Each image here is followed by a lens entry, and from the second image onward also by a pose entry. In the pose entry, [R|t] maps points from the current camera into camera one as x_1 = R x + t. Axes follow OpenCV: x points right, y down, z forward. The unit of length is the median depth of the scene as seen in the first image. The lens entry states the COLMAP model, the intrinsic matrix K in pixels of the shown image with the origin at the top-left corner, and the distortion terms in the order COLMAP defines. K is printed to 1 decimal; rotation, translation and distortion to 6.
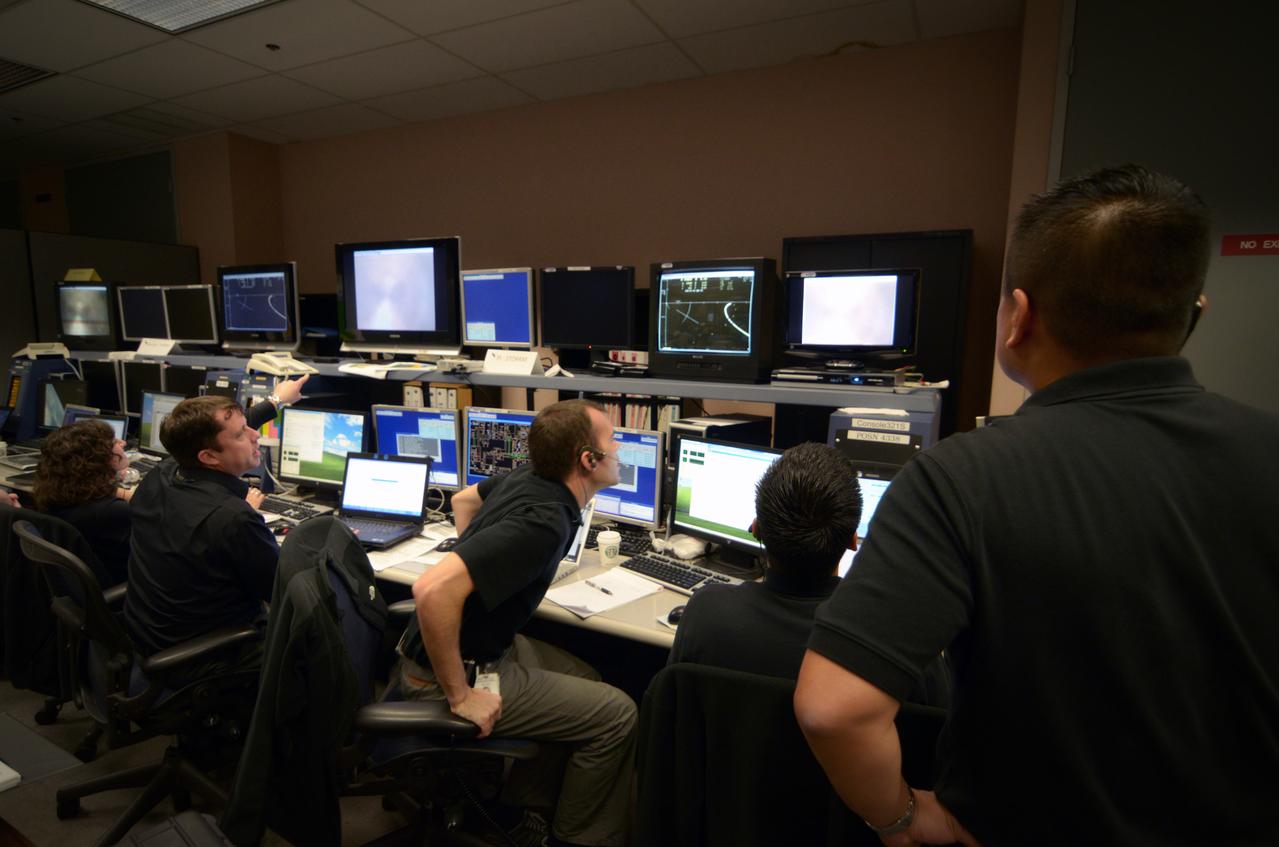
lens RADIAL K [[673.4, 0, 634.2], [0, 673.4, 429.9], [0, 0, 1]] dist [-0.002391, -0.017273]
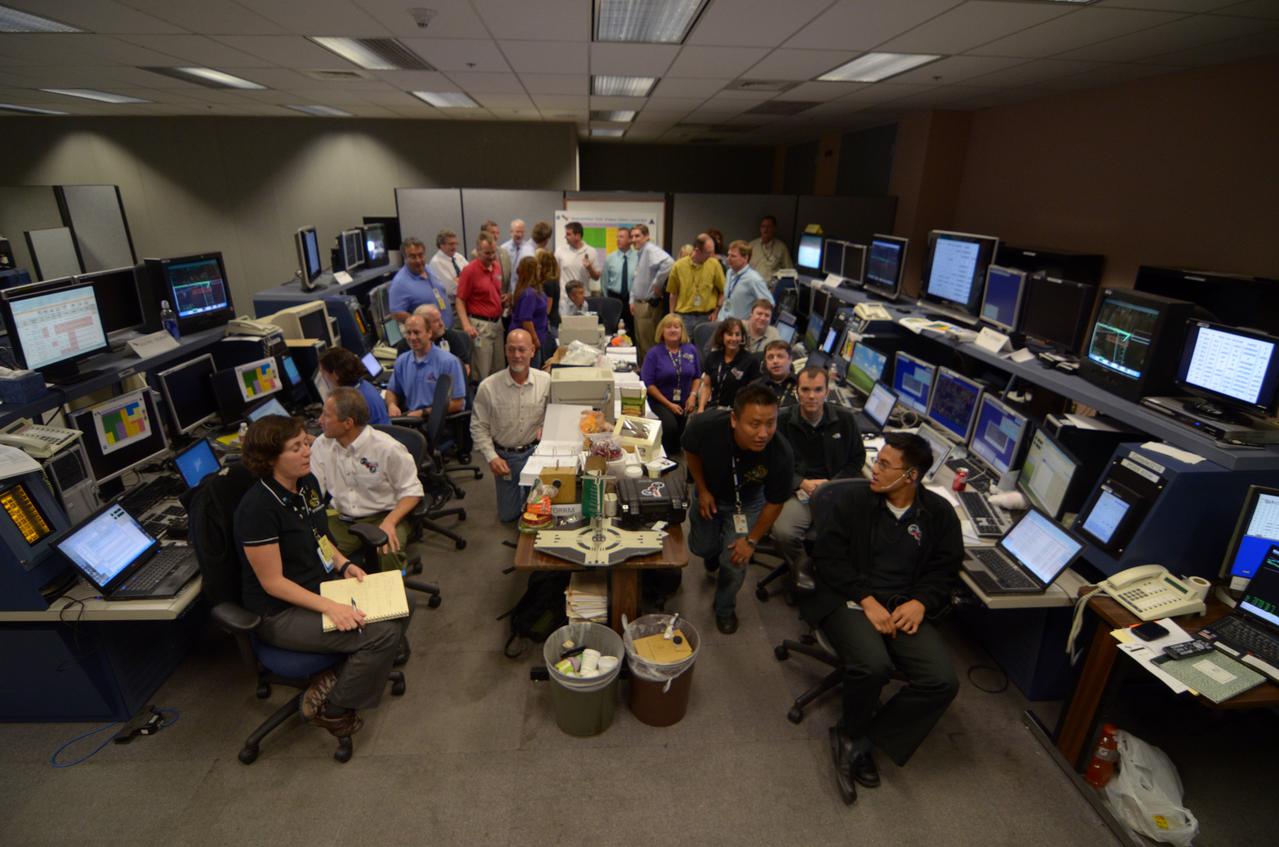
lens RADIAL K [[633.9, 0, 625.8], [0, 633.9, 431.0], [0, 0, 1]] dist [-0.003501, -0.001180]
pose [[0.490016, 0.301469, -0.817925, 0.524481], [-0.135747, 0.953239, 0.270016, -0.157991], [0.861079, -0.021281, 0.508025, -0.289729]]
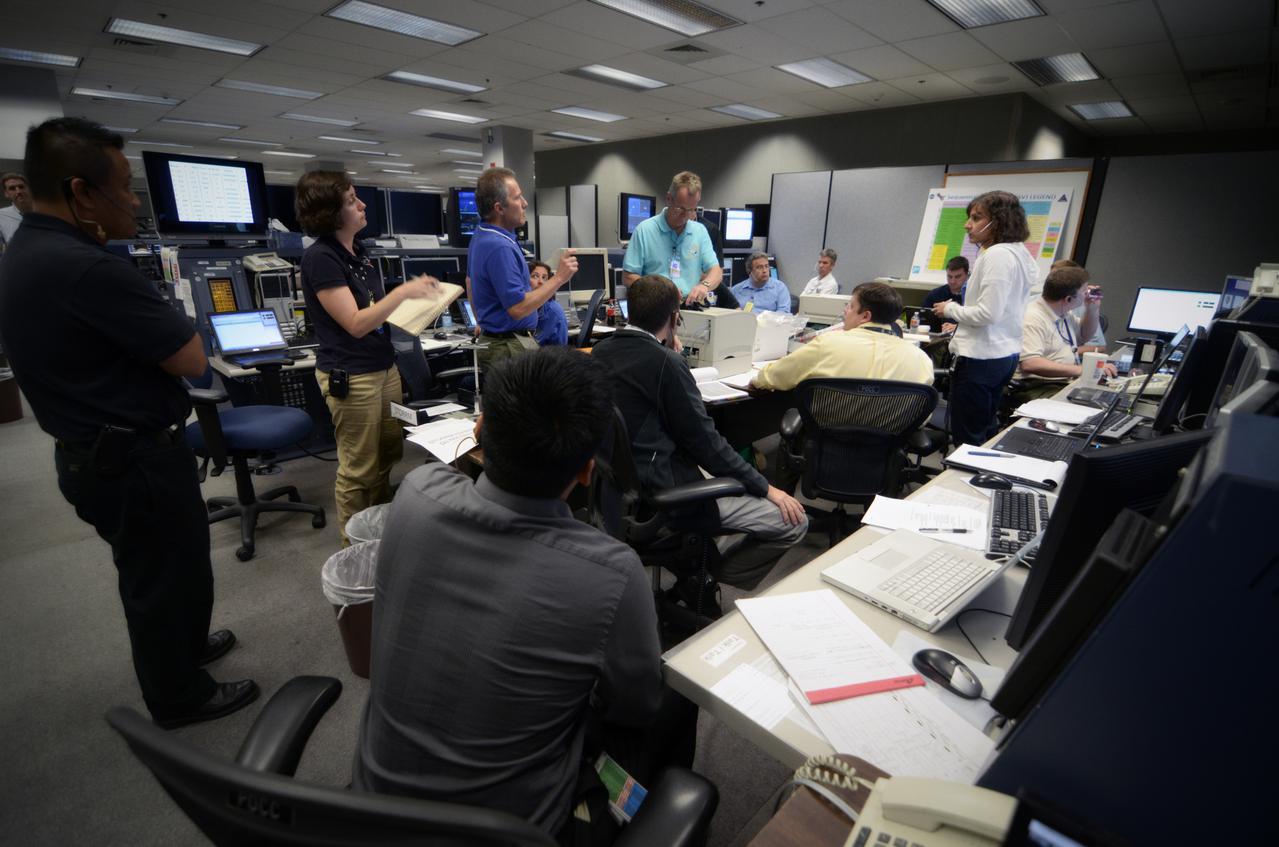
lens RADIAL K [[612.1, 0, 624.5], [0, 612.1, 433.7], [0, 0, 1]] dist [-0.004353, -0.011375]
pose [[-0.325724, 0.270301, -0.906003, 0.454118], [-0.165814, 0.927078, 0.336202, -0.041478], [0.930811, 0.259737, -0.257152, 0.496210]]
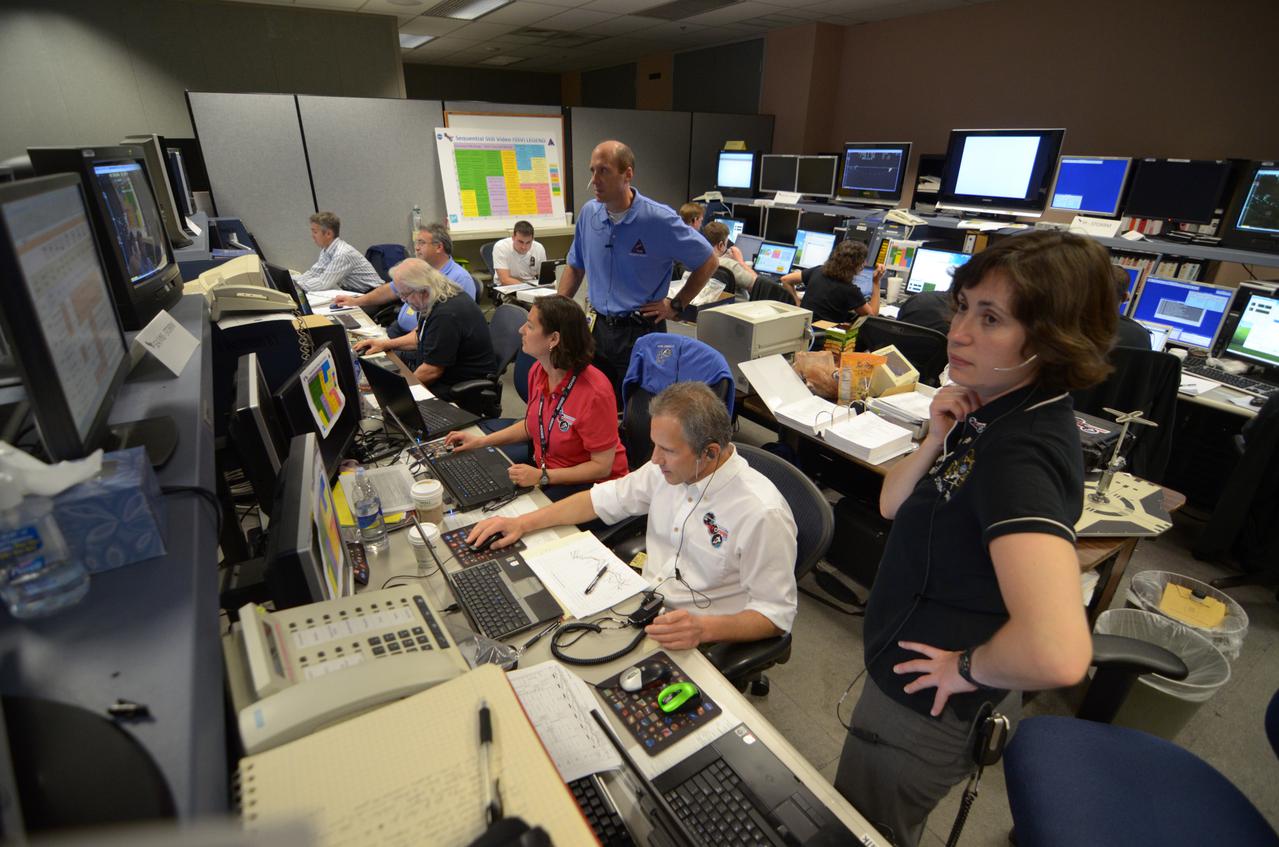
lens RADIAL K [[613.5, 0, 626.4], [0, 613.5, 434.6], [0, 0, 1]] dist [-0.005273, -0.010722]
pose [[0.853570, 0.211976, -0.475904, -0.301710], [-0.071603, 0.952545, 0.295855, 0.009748], [0.516034, -0.218457, 0.828242, -0.645410]]
